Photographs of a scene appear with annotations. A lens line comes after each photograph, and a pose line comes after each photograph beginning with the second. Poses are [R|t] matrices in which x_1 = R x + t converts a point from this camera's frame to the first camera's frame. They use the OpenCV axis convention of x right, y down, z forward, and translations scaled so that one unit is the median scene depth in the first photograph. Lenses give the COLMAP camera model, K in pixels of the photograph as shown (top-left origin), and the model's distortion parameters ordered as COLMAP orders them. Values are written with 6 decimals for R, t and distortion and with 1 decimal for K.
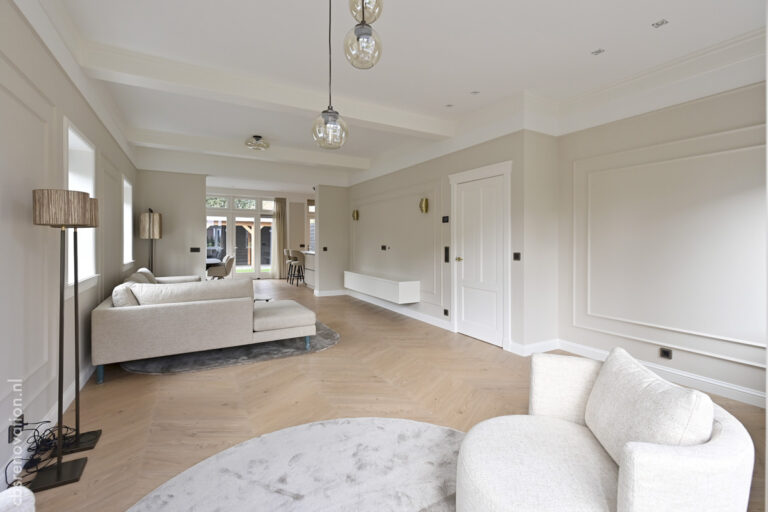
lens RADIAL K [[351.7, 0, 382.4], [0, 351.7, 242.2], [0, 0, 1]] dist [0.001416, 0.000151]
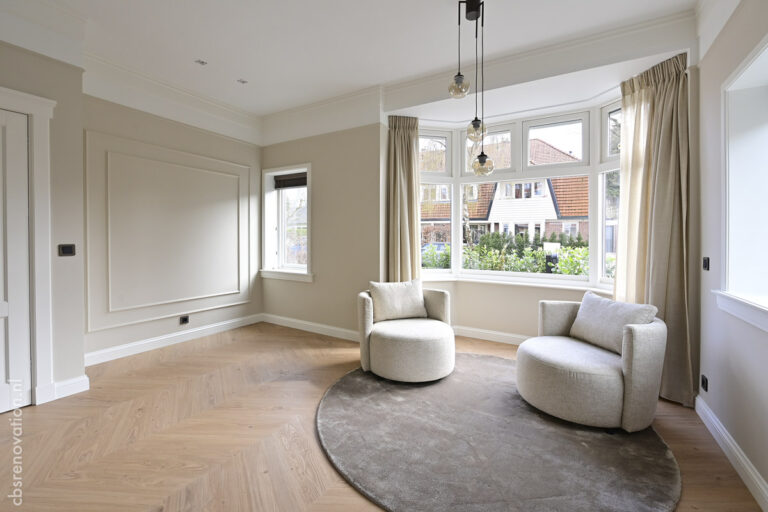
lens RADIAL K [[337.3, 0, 383.3], [0, 337.3, 240.2], [0, 0, 1]] dist [-0.001043, -0.000032]
pose [[-0.500988, -0.018313, 0.865260, -0.473814], [-0.009319, 0.999832, 0.015766, 0.006655], [-0.865404, -0.000165, -0.501075, 0.815459]]
